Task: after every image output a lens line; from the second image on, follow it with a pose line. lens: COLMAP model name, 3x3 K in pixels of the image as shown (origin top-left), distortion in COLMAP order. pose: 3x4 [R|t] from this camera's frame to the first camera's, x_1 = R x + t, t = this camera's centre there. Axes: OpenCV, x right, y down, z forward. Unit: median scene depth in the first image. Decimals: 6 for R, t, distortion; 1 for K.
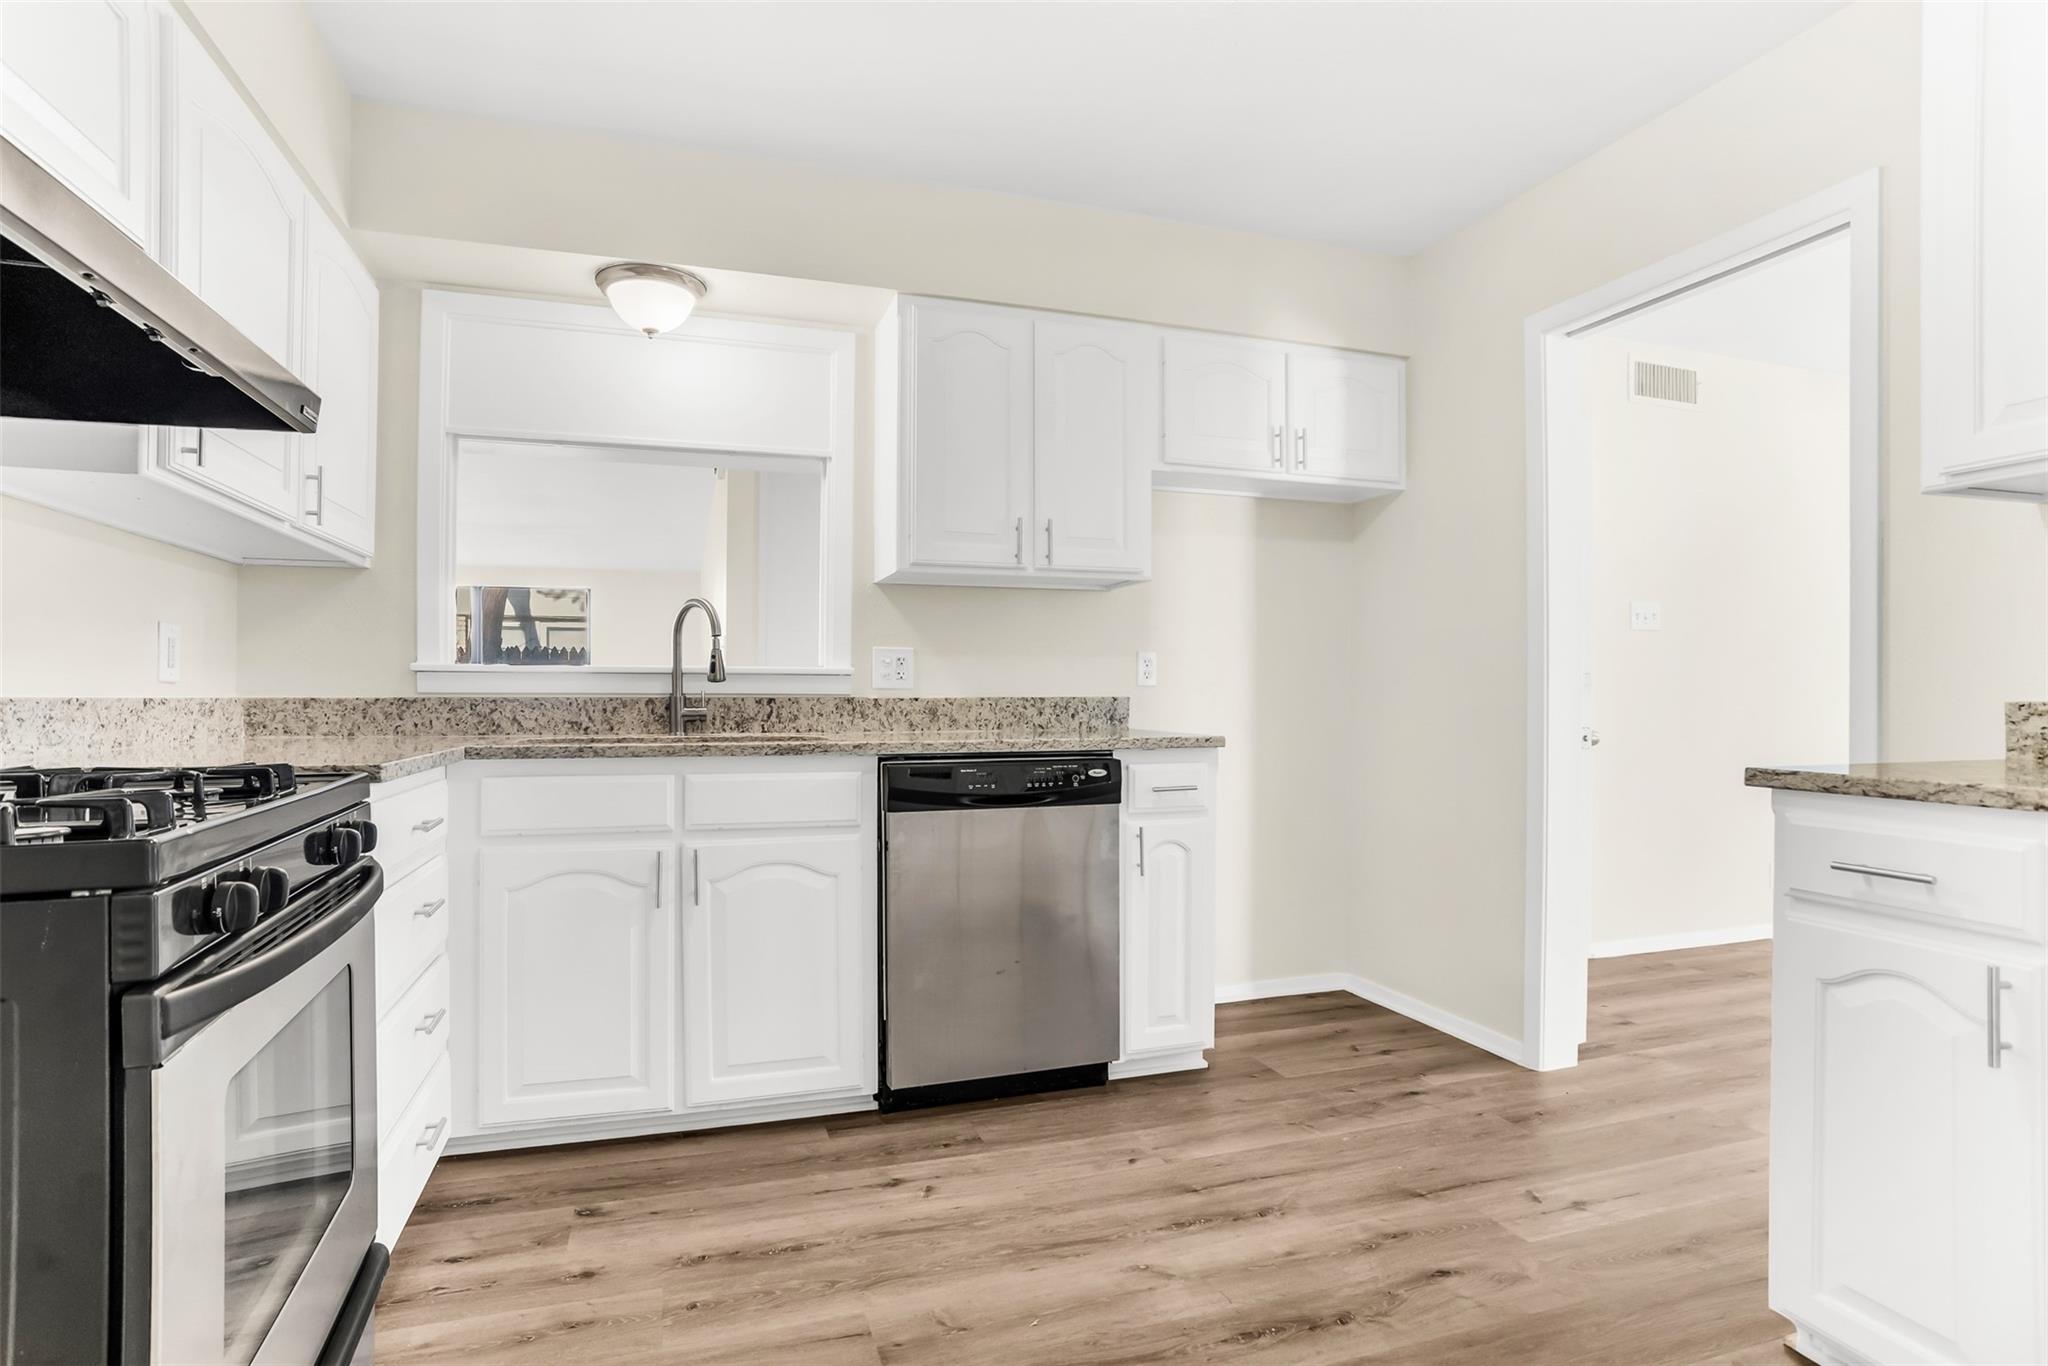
lens RADIAL K [[1056.1, 0, 1020.2], [0, 1056.1, 687.3], [0, 0, 1]] dist [-0.077557, 0.043127]
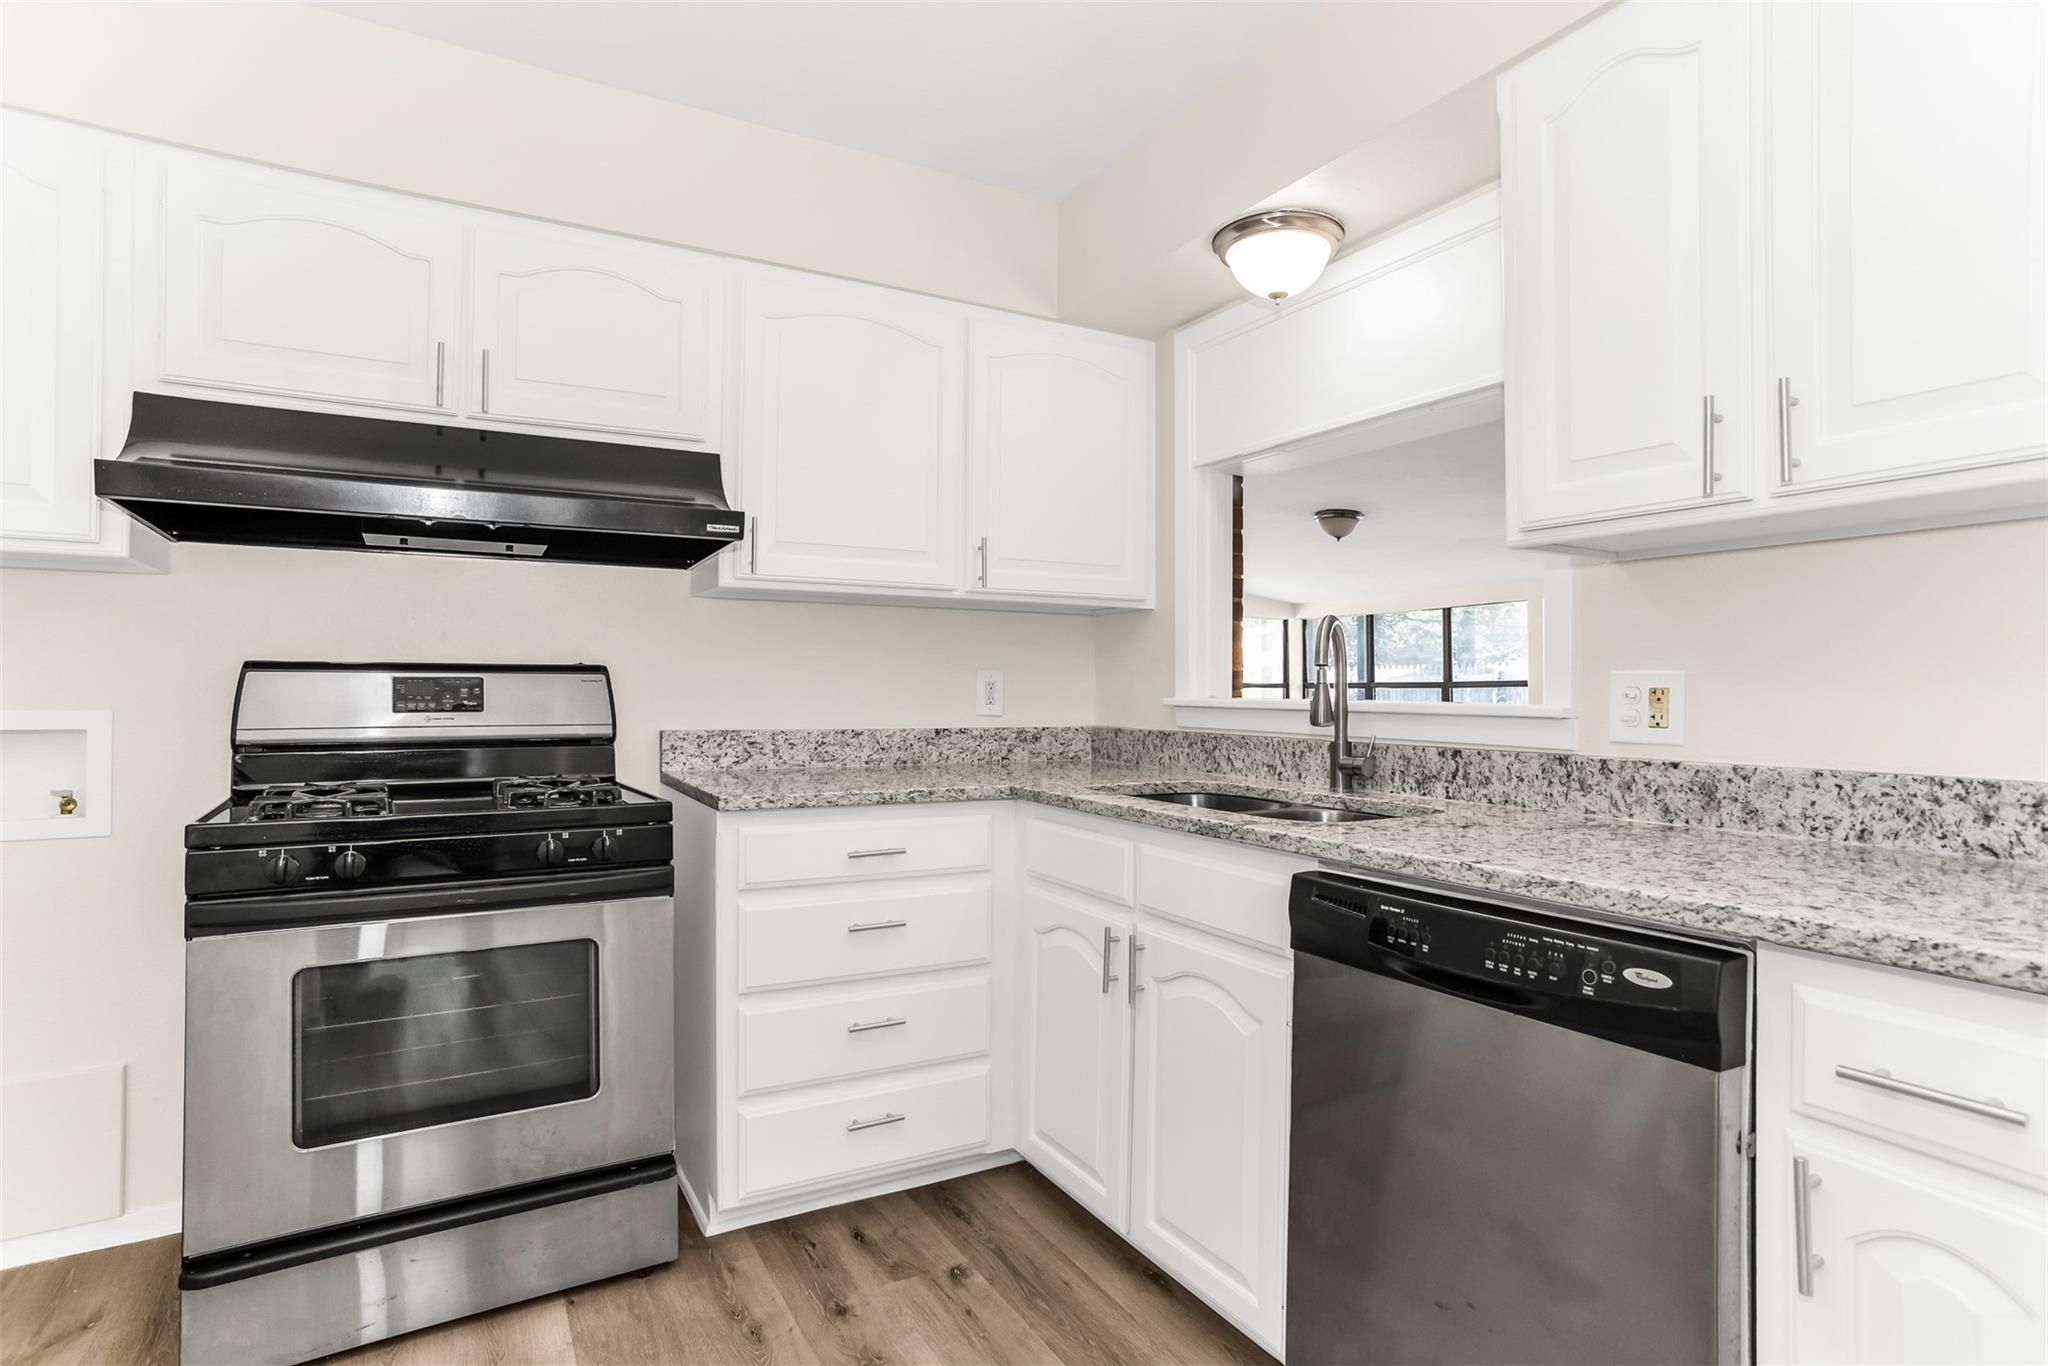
lens RADIAL K [[1056.1, 0, 1020.2], [0, 1056.1, 687.3], [0, 0, 1]] dist [-0.077557, 0.043127]
pose [[0.179542, -0.000481, -0.983750, 0.403890], [0.002930, 0.999996, 0.000046, -0.032967], [0.983746, -0.002891, 0.179542, 0.641786]]
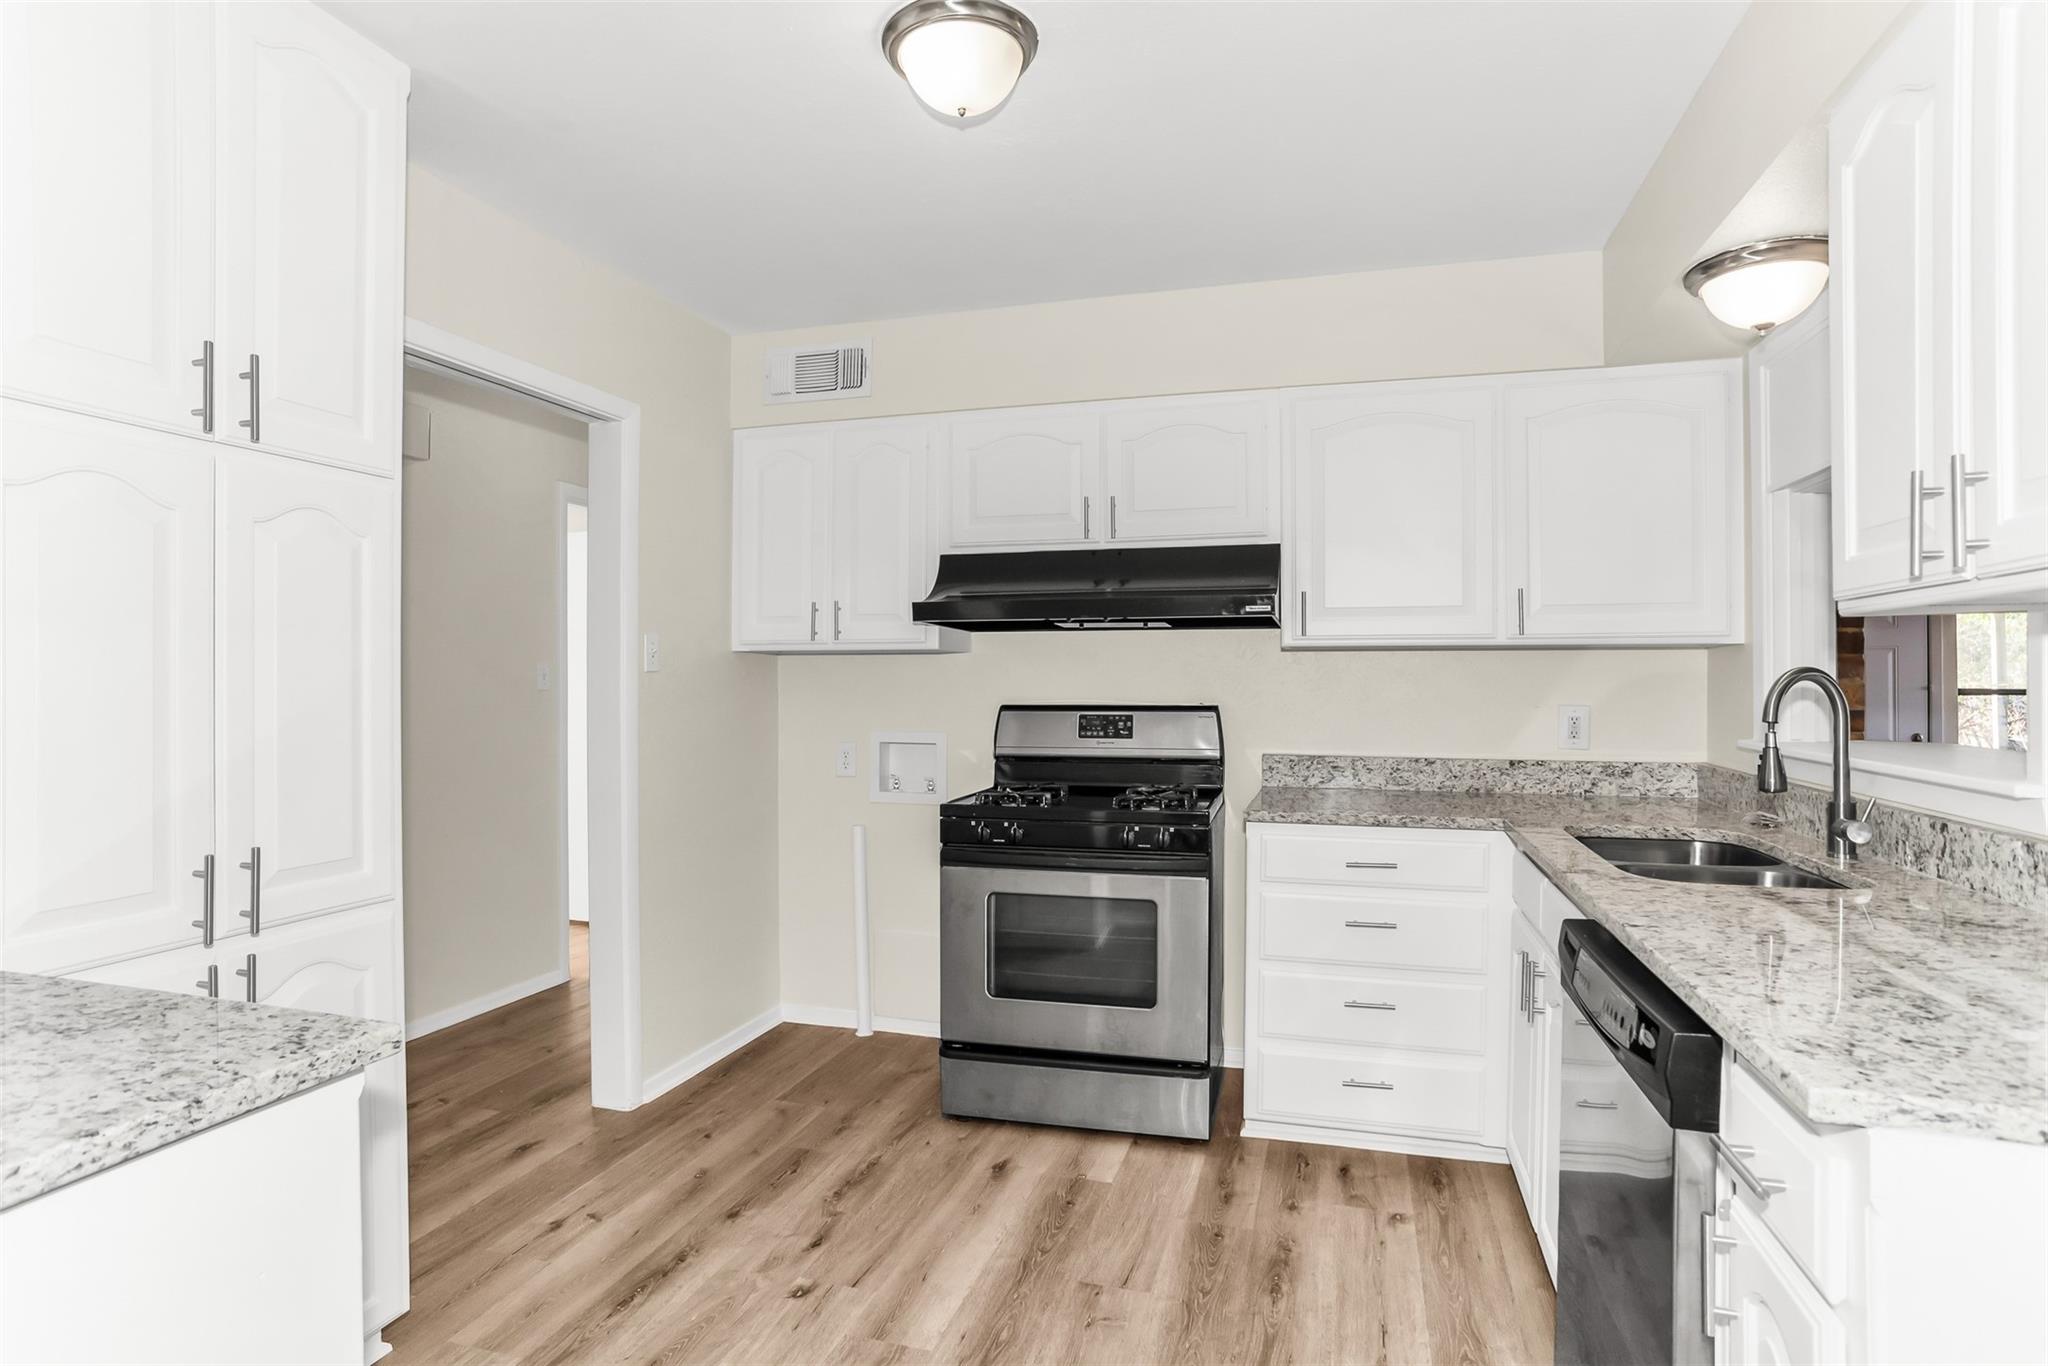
lens RADIAL K [[1056.1, 0, 1020.2], [0, 1056.1, 687.3], [0, 0, 1]] dist [-0.077557, 0.043127]
pose [[-0.588820, 0.004874, -0.808249, 0.573901], [0.007521, 0.999972, 0.000551, -0.075266], [0.808229, -0.005754, -0.588840, 0.980880]]
